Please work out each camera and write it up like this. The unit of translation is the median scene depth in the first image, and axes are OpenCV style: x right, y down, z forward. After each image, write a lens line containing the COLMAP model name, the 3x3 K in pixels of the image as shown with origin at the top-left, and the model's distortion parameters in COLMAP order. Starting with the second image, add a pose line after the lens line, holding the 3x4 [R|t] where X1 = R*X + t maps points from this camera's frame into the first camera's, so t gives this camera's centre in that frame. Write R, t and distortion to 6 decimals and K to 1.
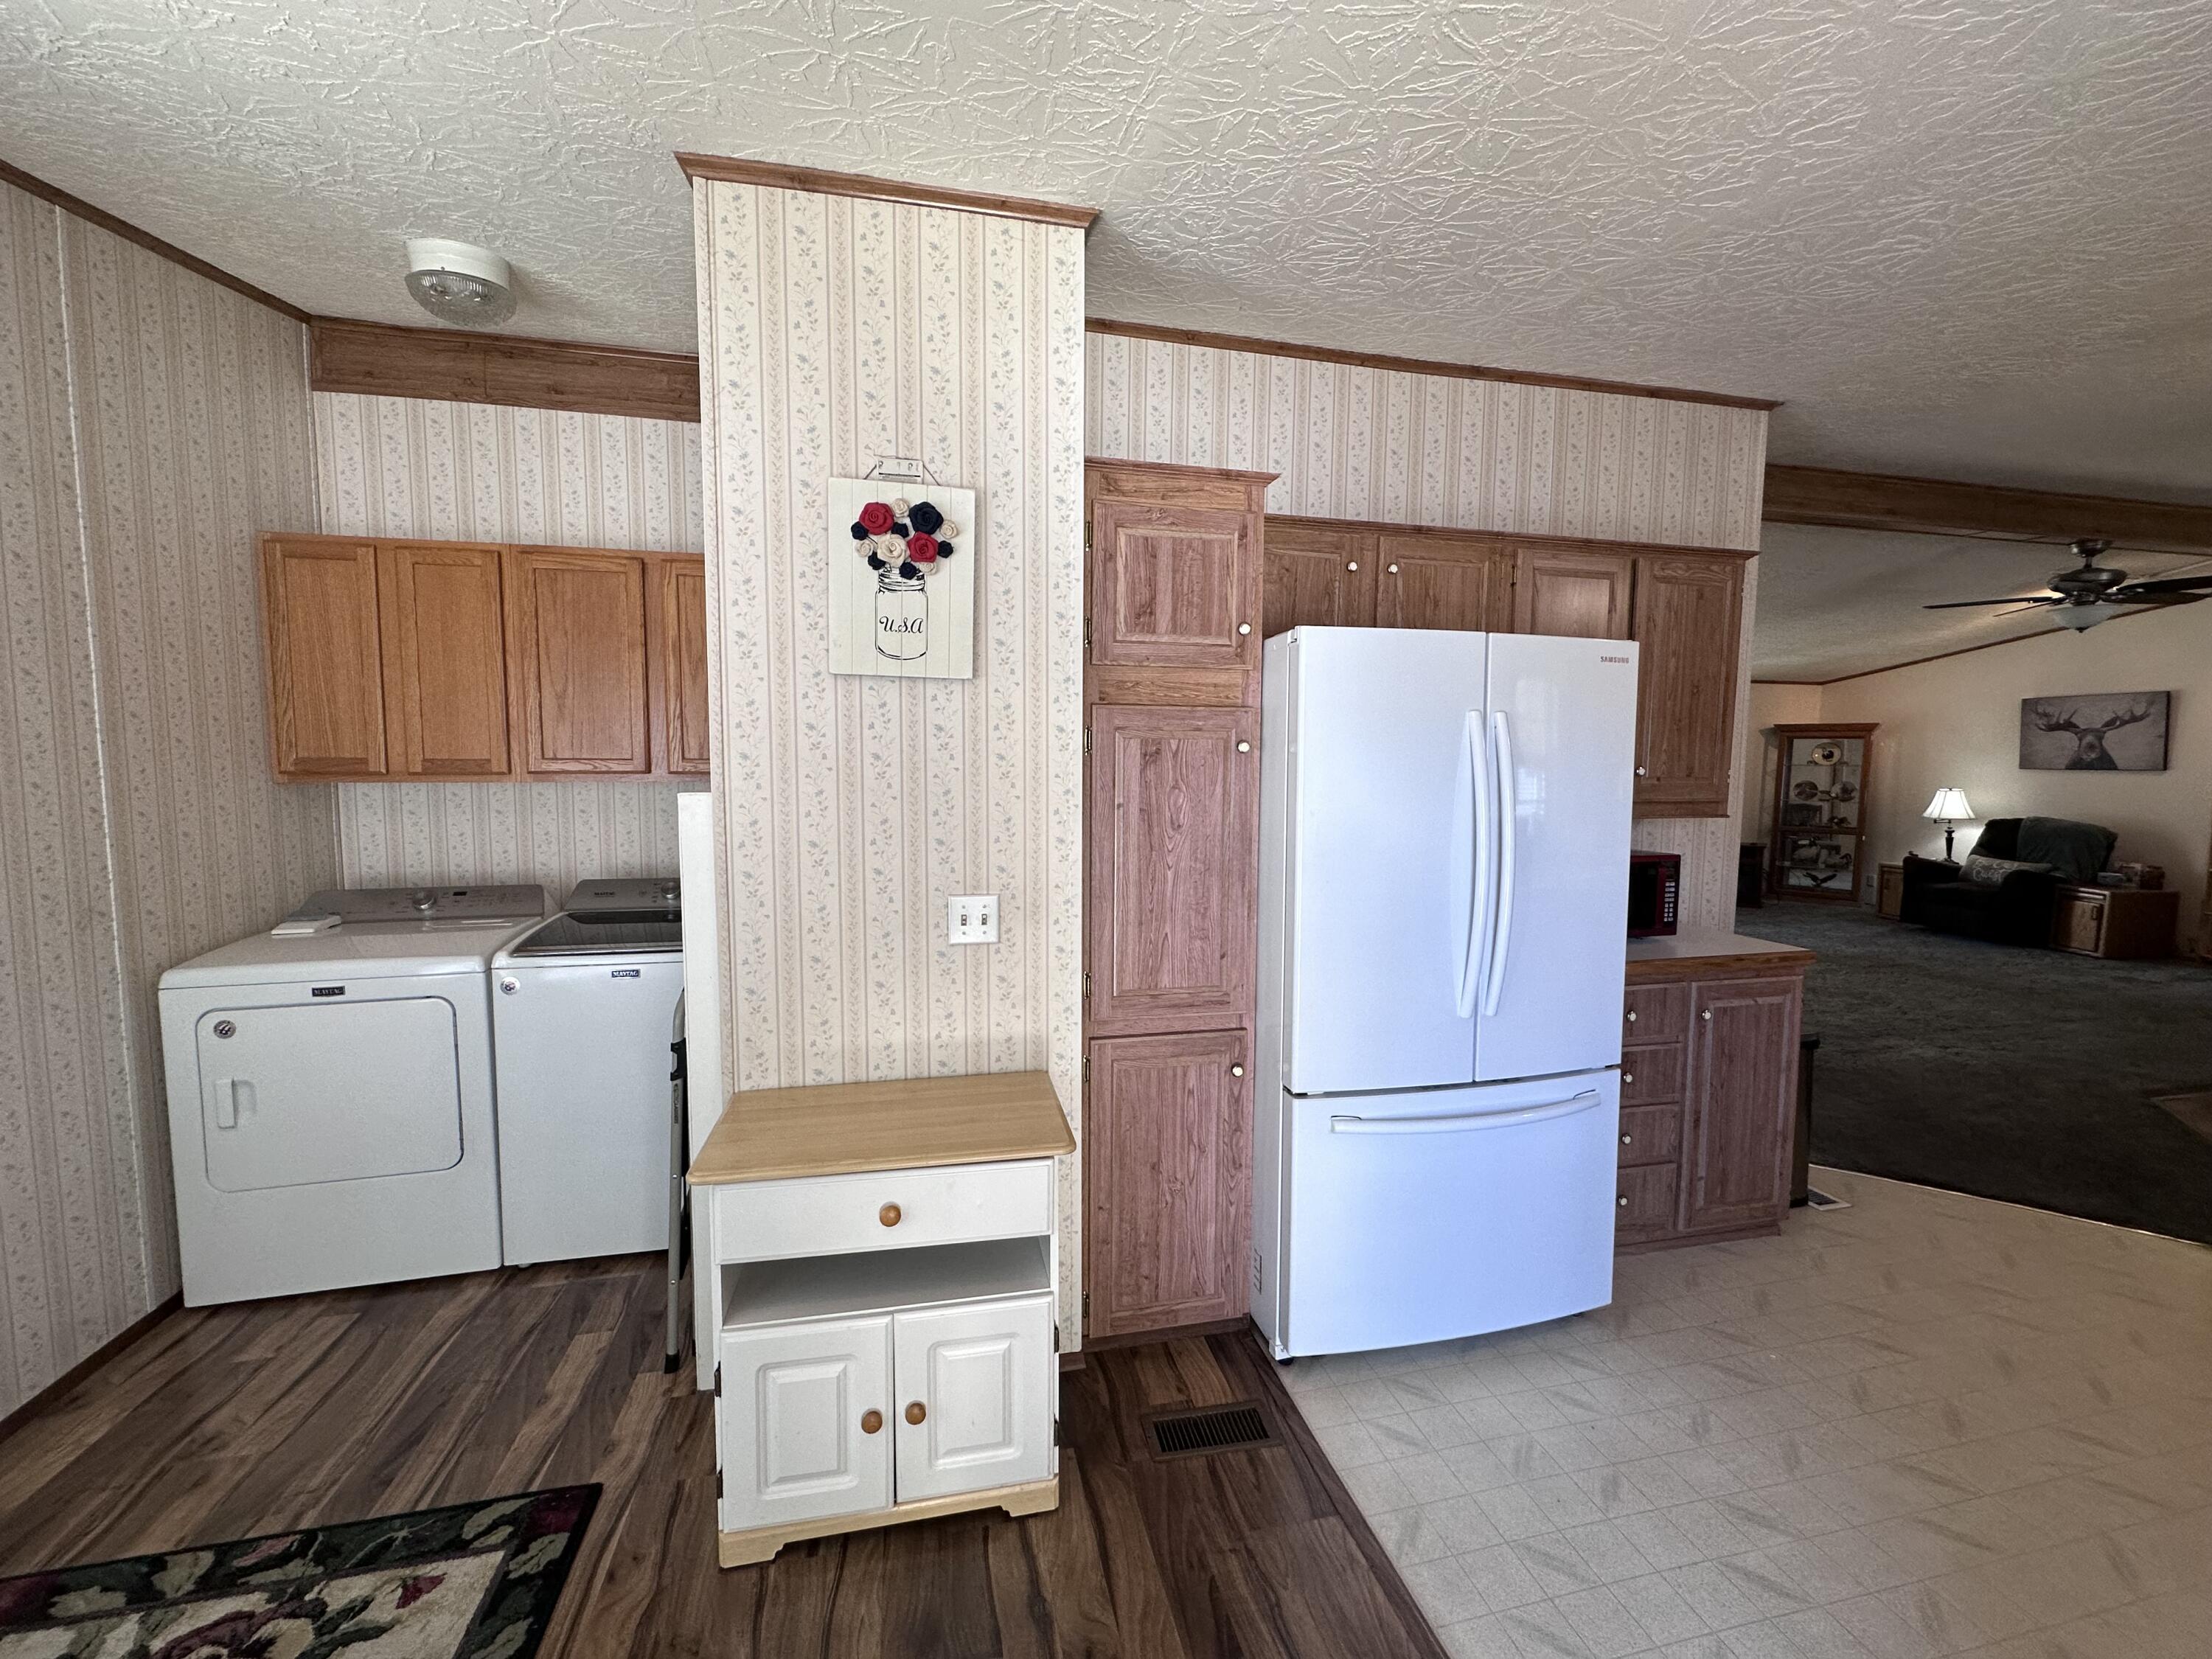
lens RADIAL K [[886.0, 0, 1105.9], [0, 886.0, 830.5], [0, 0, 1]] dist [-0.002300, 0.000732]
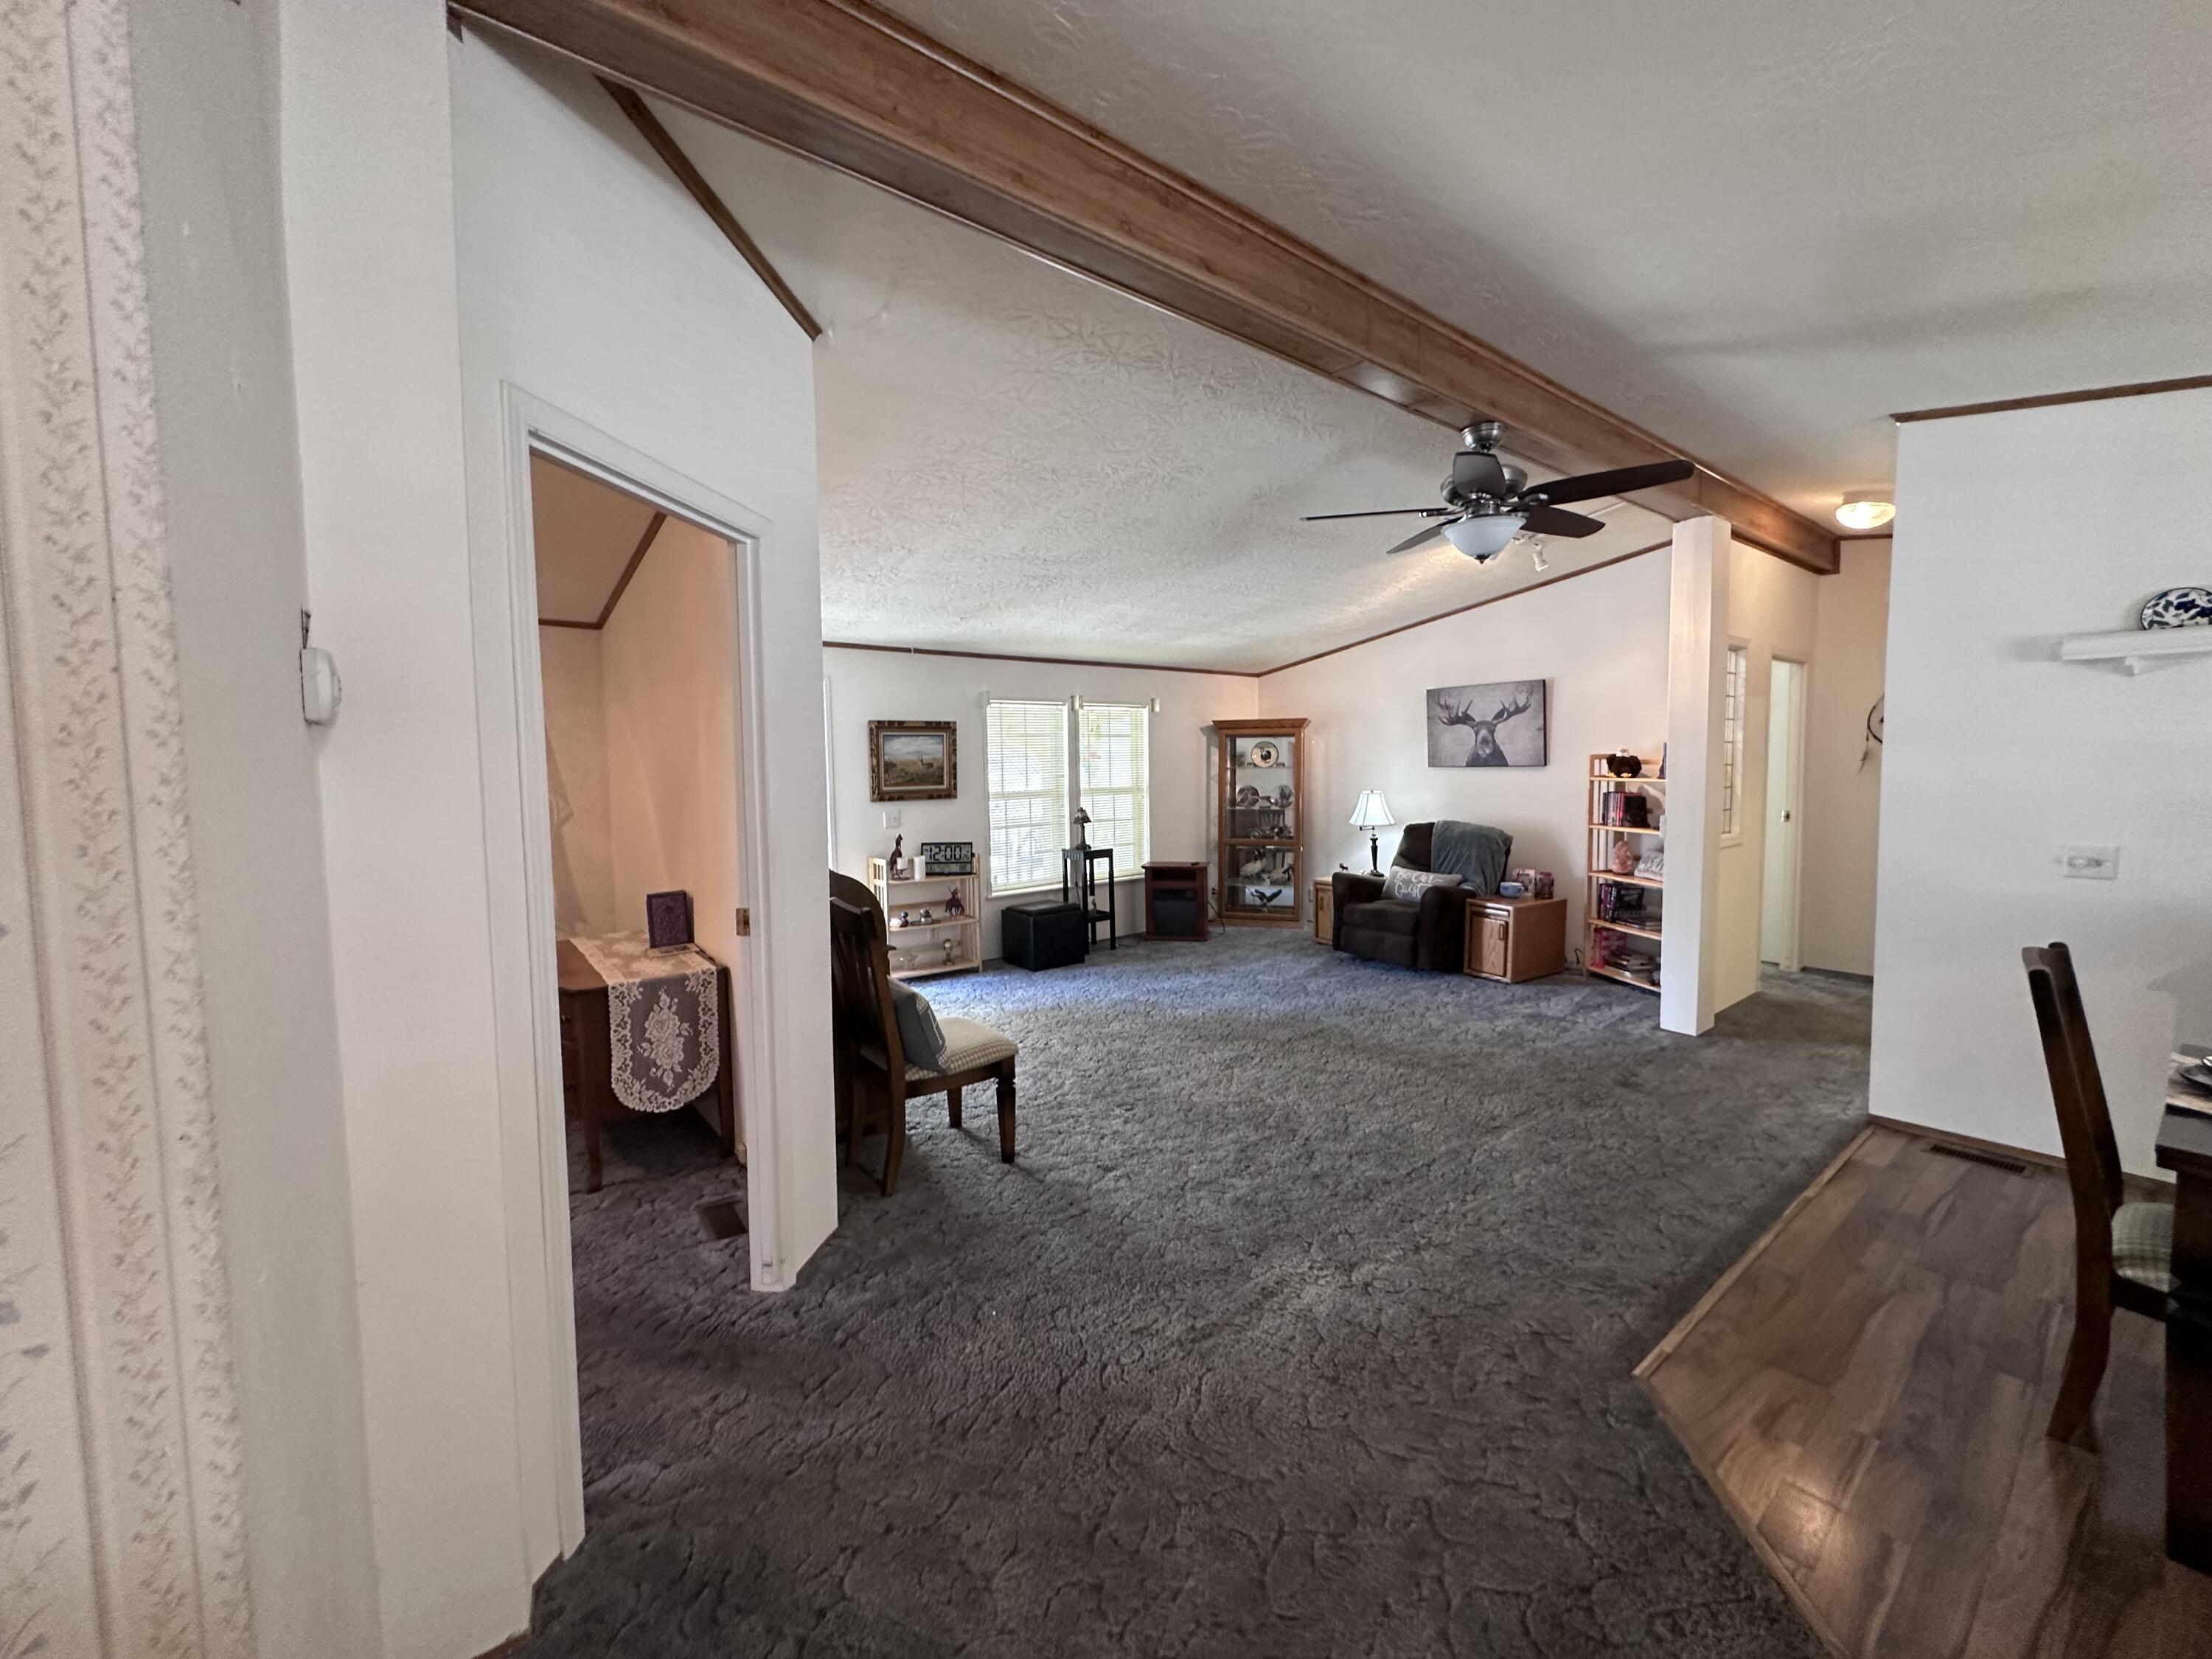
lens RADIAL K [[886.0, 0, 1103.9], [0, 886.0, 830.0], [0, 0, 1]] dist [-0.002300, 0.000732]
pose [[0.901725, -0.047952, 0.429642, 0.351061], [0.053794, 0.998551, -0.001454, -0.022610], [-0.428950, 0.024423, 0.902998, 0.335641]]
